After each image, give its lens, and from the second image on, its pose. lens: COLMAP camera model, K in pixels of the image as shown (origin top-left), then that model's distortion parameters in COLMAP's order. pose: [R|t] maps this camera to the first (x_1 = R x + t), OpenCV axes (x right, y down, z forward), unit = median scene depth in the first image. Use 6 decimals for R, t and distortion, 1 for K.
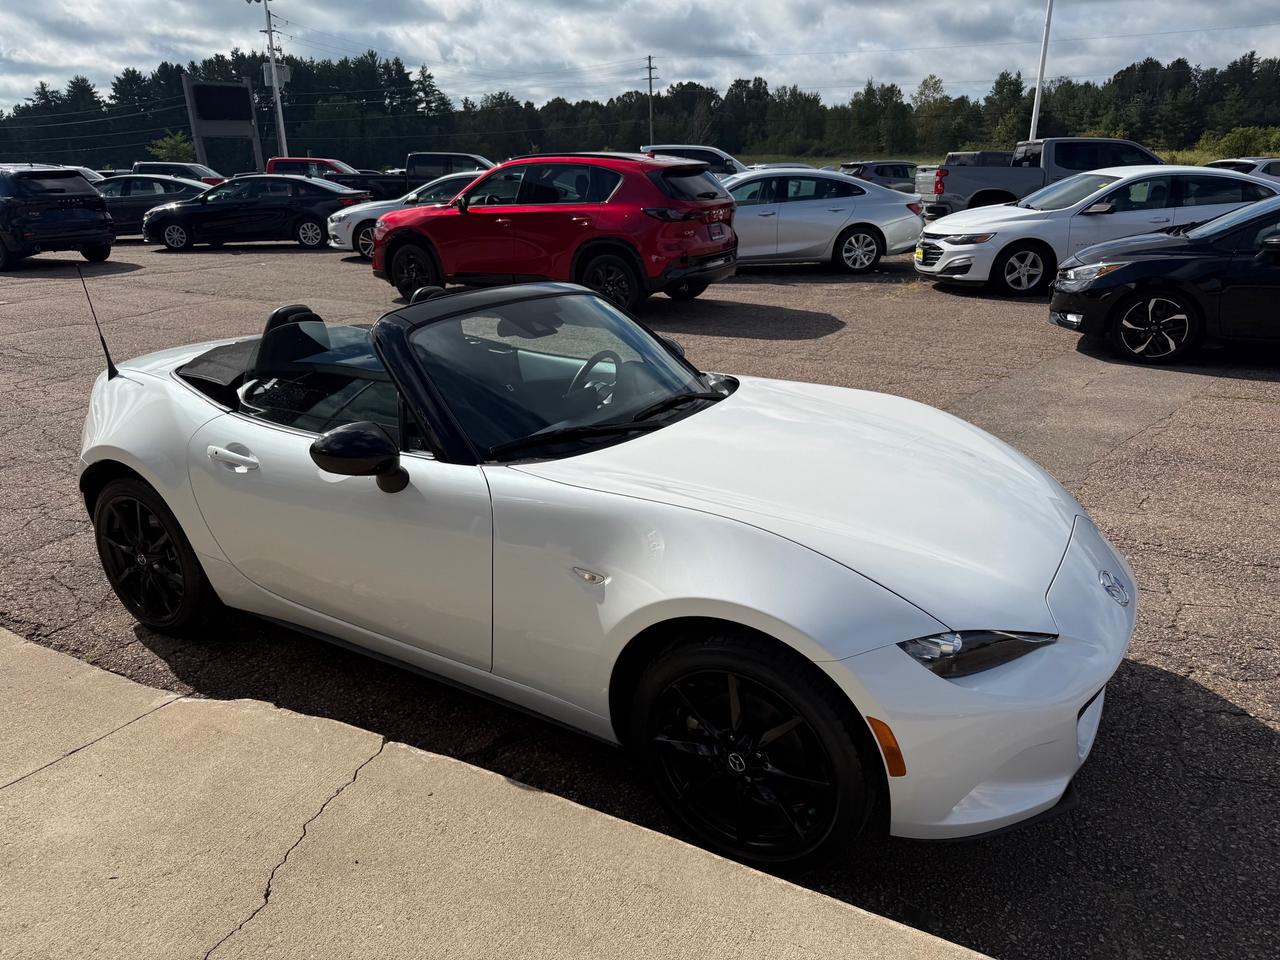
lens RADIAL K [[906.8, 0, 642.2], [0, 906.8, 490.7], [0, 0, 1]] dist [0.020302, -0.030936]
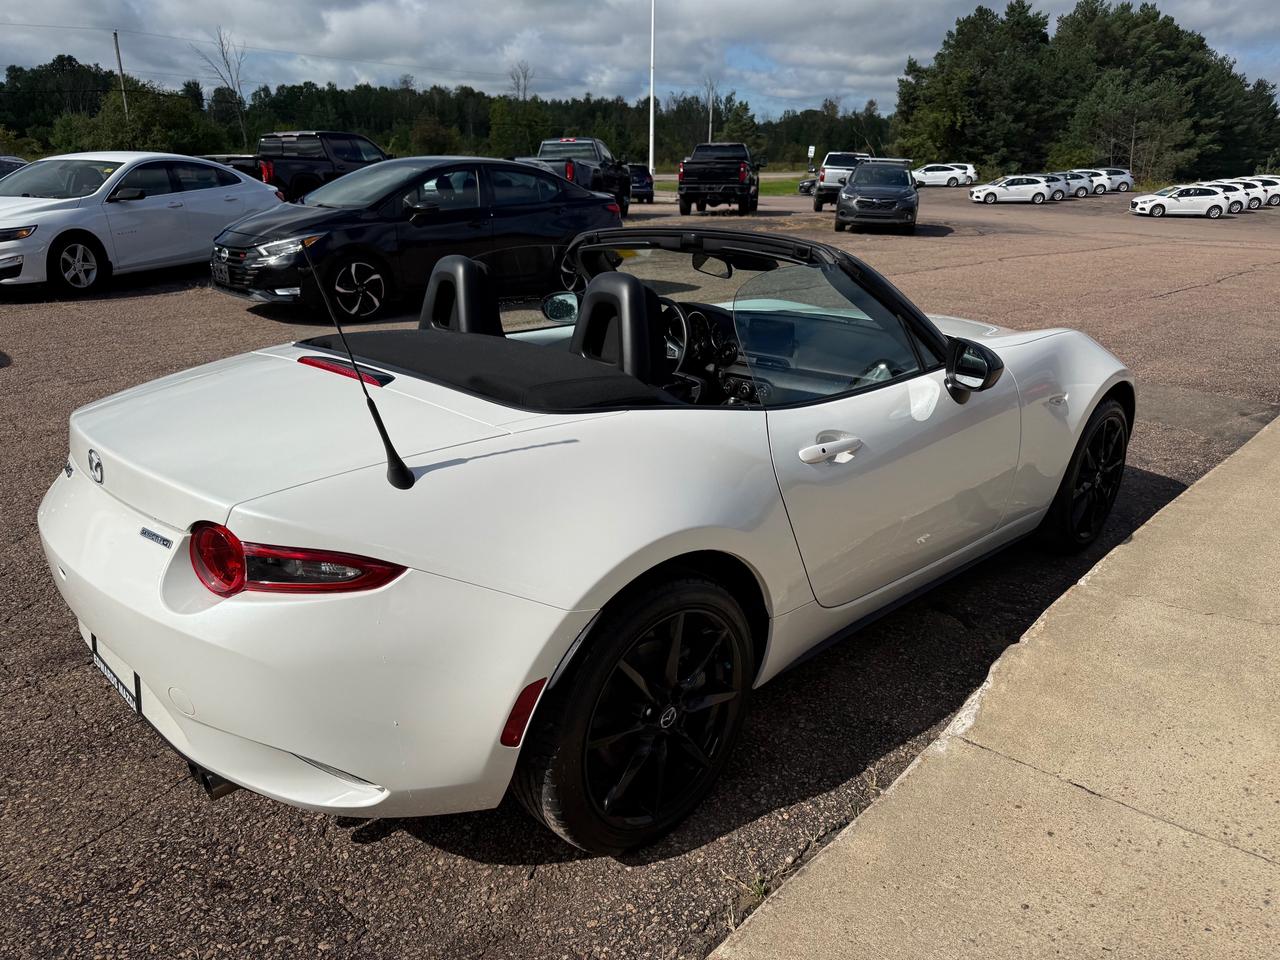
lens RADIAL K [[906.8, 0, 650.0], [0, 906.8, 487.2], [0, 0, 1]] dist [0.020302, -0.030936]
pose [[0.258530, -0.307345, 0.915806, -0.218884], [0.316076, 0.922766, 0.220453, -0.040903], [-0.912830, 0.232471, 0.335707, 0.163066]]
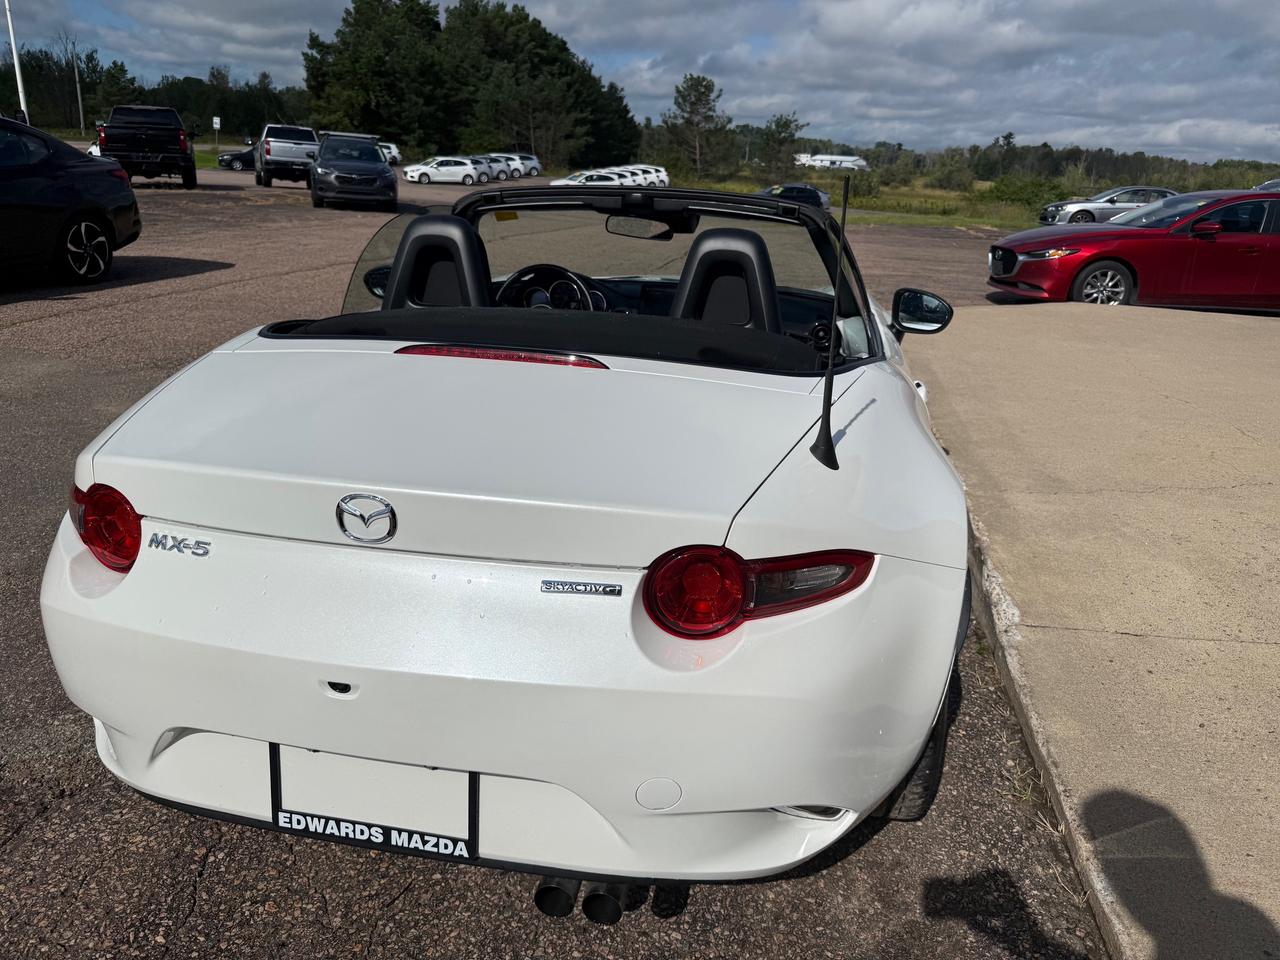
lens RADIAL K [[906.8, 0, 649.2], [0, 906.8, 475.0], [0, 0, 1]] dist [0.020302, -0.030936]
pose [[-0.335729, -0.308013, 0.890177, -0.205350], [0.278531, 0.870307, 0.406185, -0.068203], [-0.899837, 0.384310, -0.206396, 0.259683]]
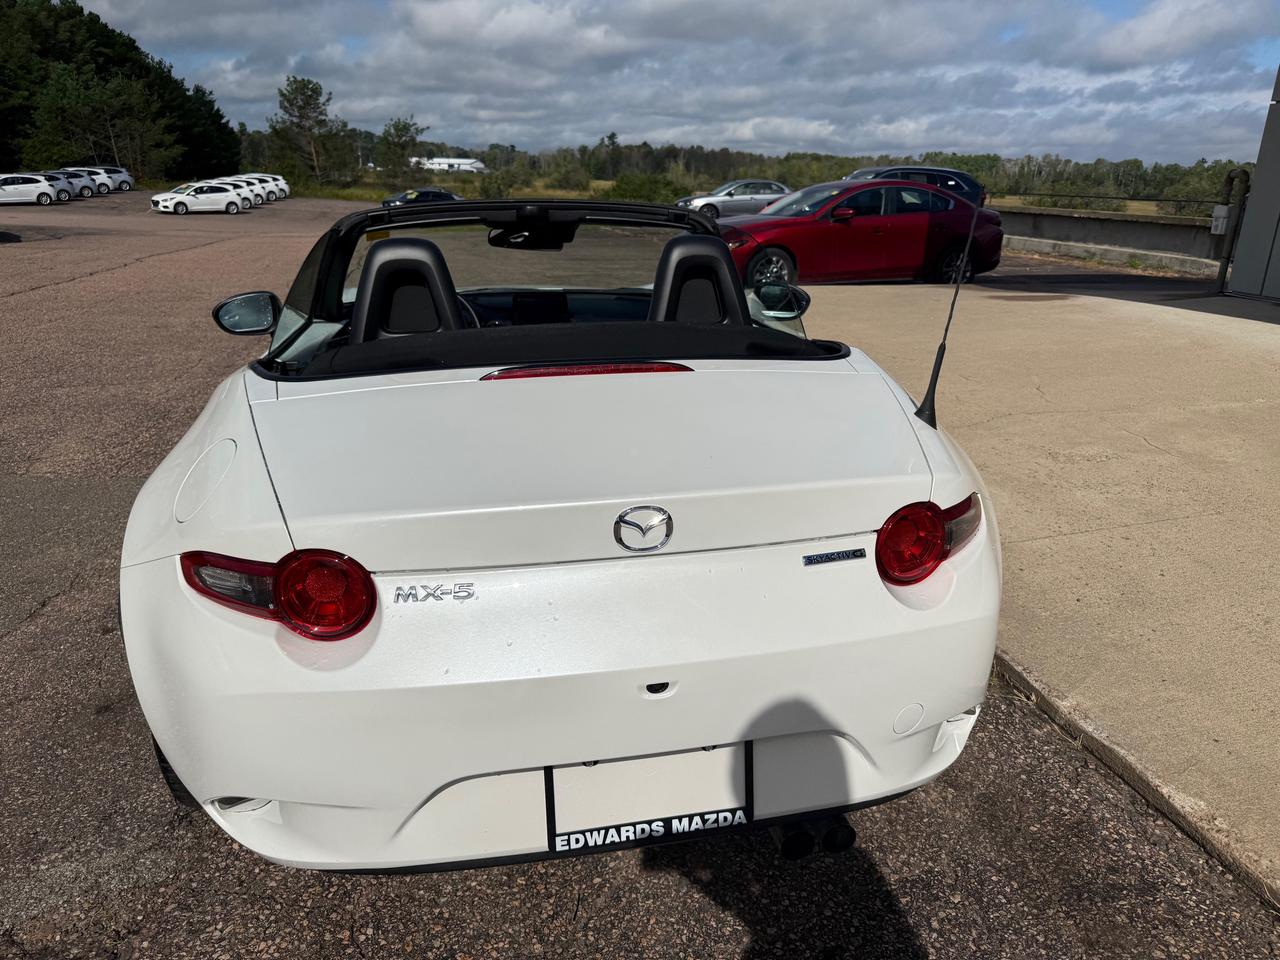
lens RADIAL K [[906.8, 0, 648.2], [0, 906.8, 489.3], [0, 0, 1]] dist [0.020302, -0.030936]
pose [[-0.670739, -0.236654, 0.702925, -0.185881], [0.245626, 0.823376, 0.511586, -0.084819], [-0.699841, 0.515798, -0.494142, 0.305269]]
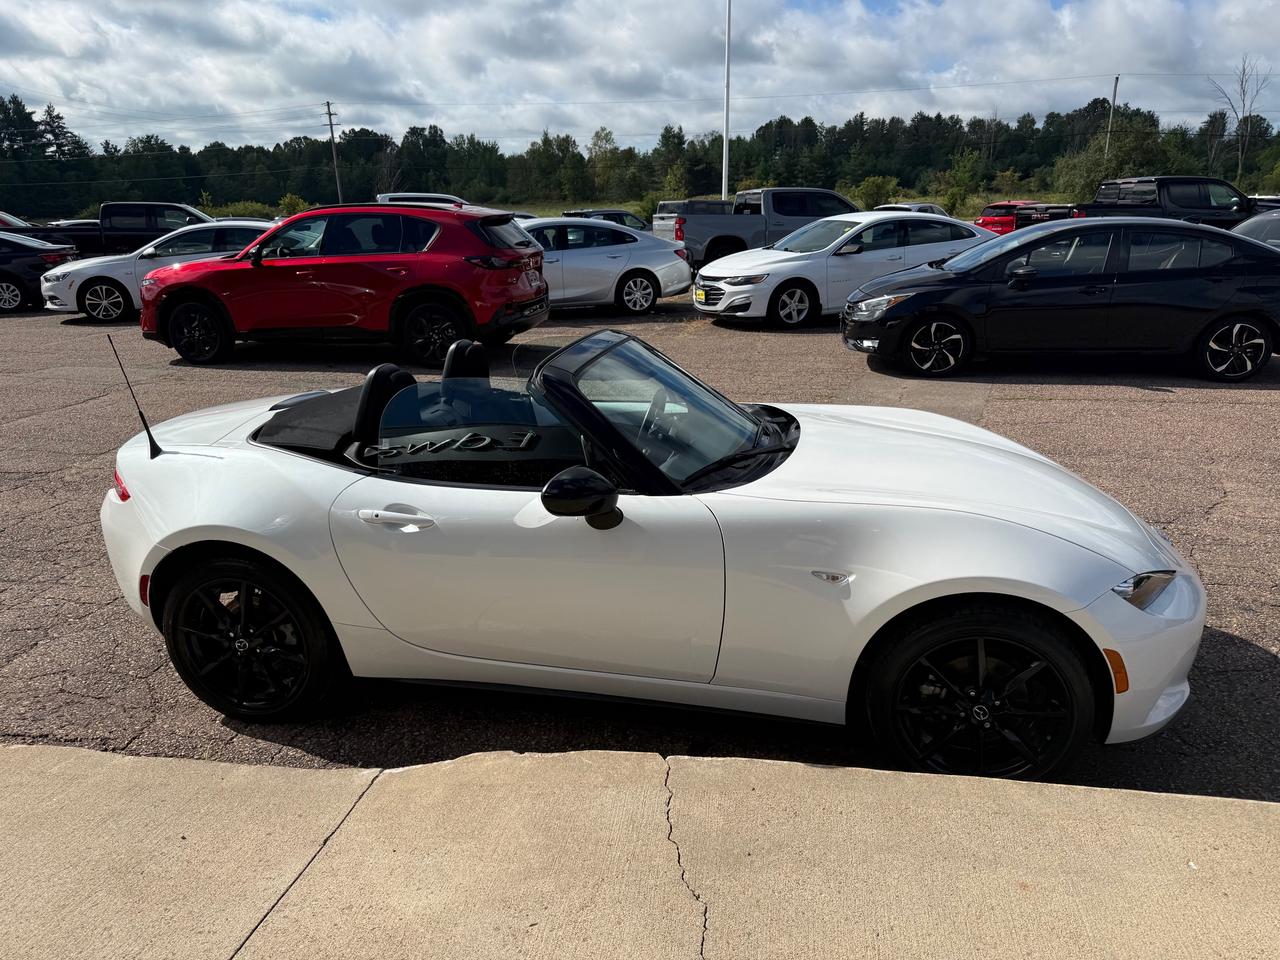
lens RADIAL K [[906.8, 0, 645.1], [0, 906.8, 497.5], [0, 0, 1]] dist [0.020302, -0.030936]
pose [[0.945194, -0.104068, 0.309481, -0.090713], [0.116109, 0.993021, -0.020691, -0.001322], [-0.305168, 0.055490, 0.950680, -0.003423]]
